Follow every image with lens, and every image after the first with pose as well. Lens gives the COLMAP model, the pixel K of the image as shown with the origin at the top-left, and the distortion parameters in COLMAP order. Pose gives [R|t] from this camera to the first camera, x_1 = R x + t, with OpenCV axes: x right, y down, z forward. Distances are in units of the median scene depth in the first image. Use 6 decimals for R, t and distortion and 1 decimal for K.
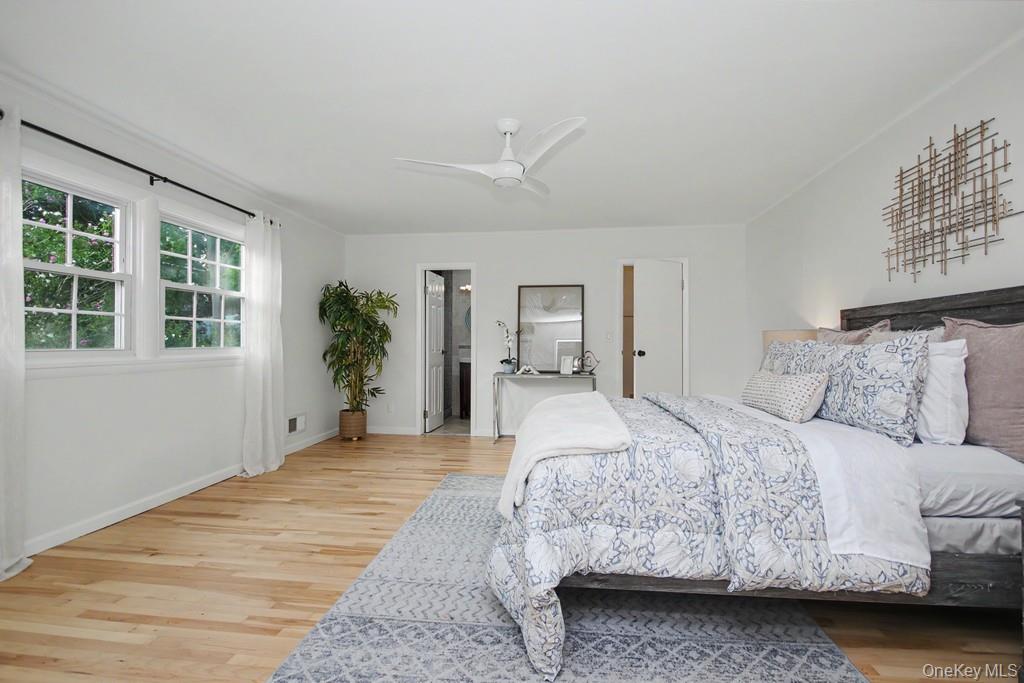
lens RADIAL K [[489.4, 0, 516.2], [0, 489.4, 348.3], [0, 0, 1]] dist [0.000352, 0.000426]
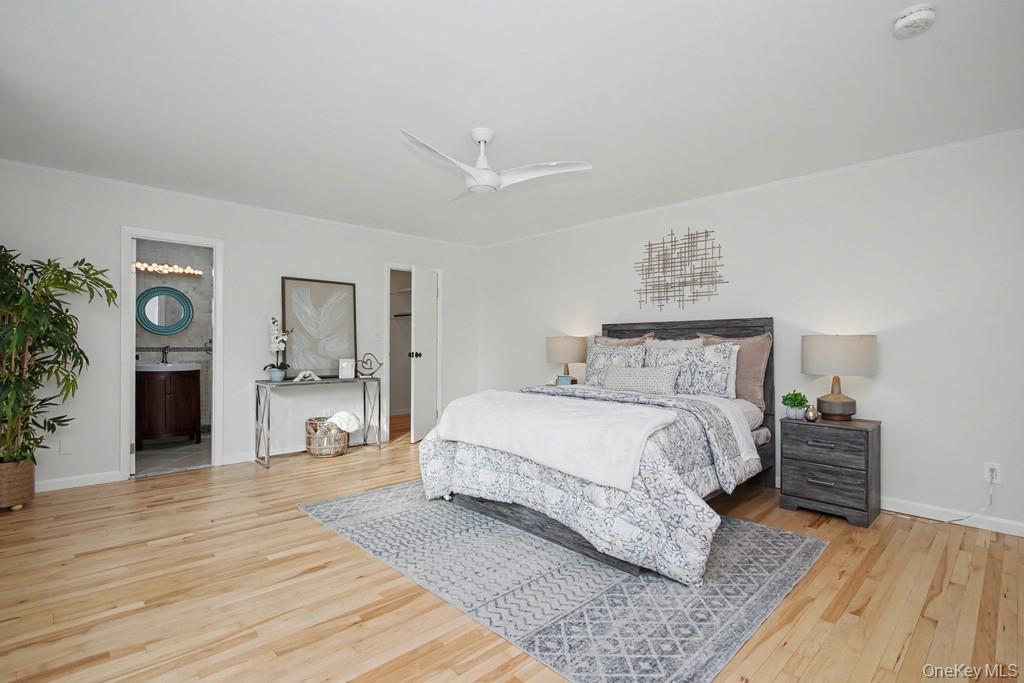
lens RADIAL K [[489.4, 0, 516.2], [0, 489.4, 348.3], [0, 0, 1]] dist [0.000352, 0.000426]
pose [[0.623152, -0.003539, 0.782093, -0.806307], [0.004298, 0.999990, 0.001100, -0.007812], [-0.782089, 0.002676, 0.623161, 0.315325]]
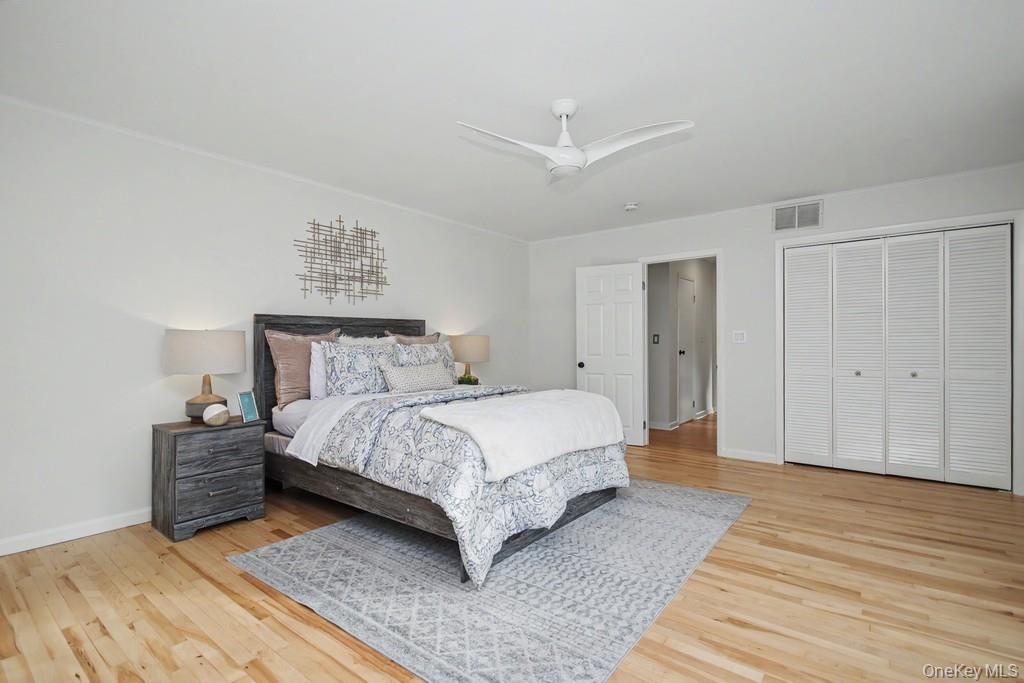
lens RADIAL K [[477.9, 0, 522.3], [0, 477.9, 350.2], [0, 0, 1]] dist [0.001837, 0.000313]
pose [[-0.863104, -0.005125, 0.505000, -0.418696], [0.009802, 0.999590, 0.026897, -0.026241], [-0.504931, 0.028164, -0.862700, 1.890523]]
